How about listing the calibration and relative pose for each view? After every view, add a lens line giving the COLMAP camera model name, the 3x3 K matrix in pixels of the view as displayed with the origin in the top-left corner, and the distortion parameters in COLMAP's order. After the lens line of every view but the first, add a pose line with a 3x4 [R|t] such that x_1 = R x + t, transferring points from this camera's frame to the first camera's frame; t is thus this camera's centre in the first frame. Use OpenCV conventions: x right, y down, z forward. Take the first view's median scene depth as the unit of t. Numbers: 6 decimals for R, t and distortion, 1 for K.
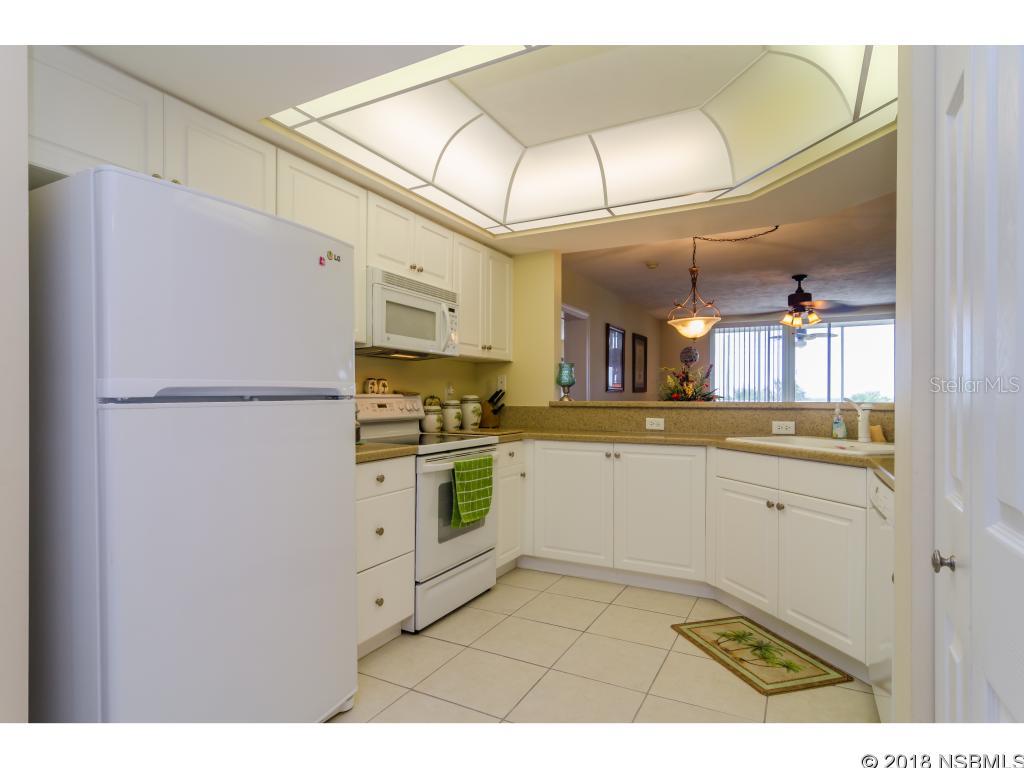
lens RADIAL K [[544.6, 0, 514.7], [0, 544.6, 401.5], [0, 0, 1]] dist [0.005940, 0.003322]
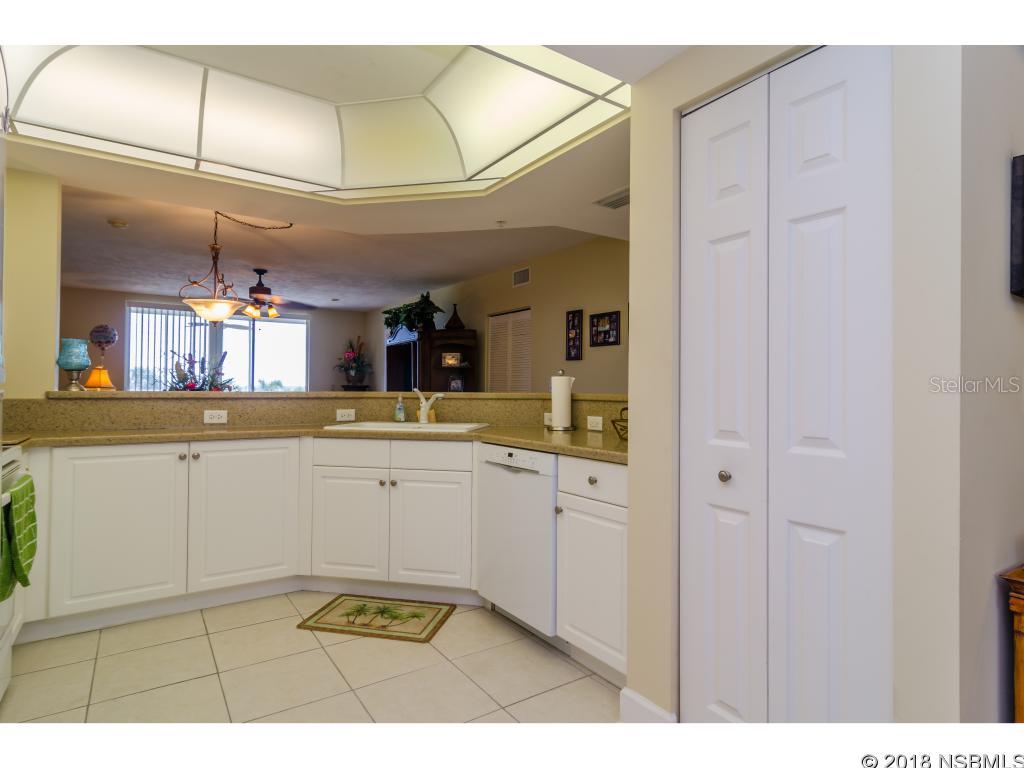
lens RADIAL K [[544.6, 0, 502.4], [0, 544.6, 383.9], [0, 0, 1]] dist [0.005940, 0.003322]
pose [[0.493125, 0.010417, 0.869896, -0.307372], [-0.000238, 0.999930, -0.011839, -0.002001], [-0.869959, 0.005631, 0.493092, 0.177251]]
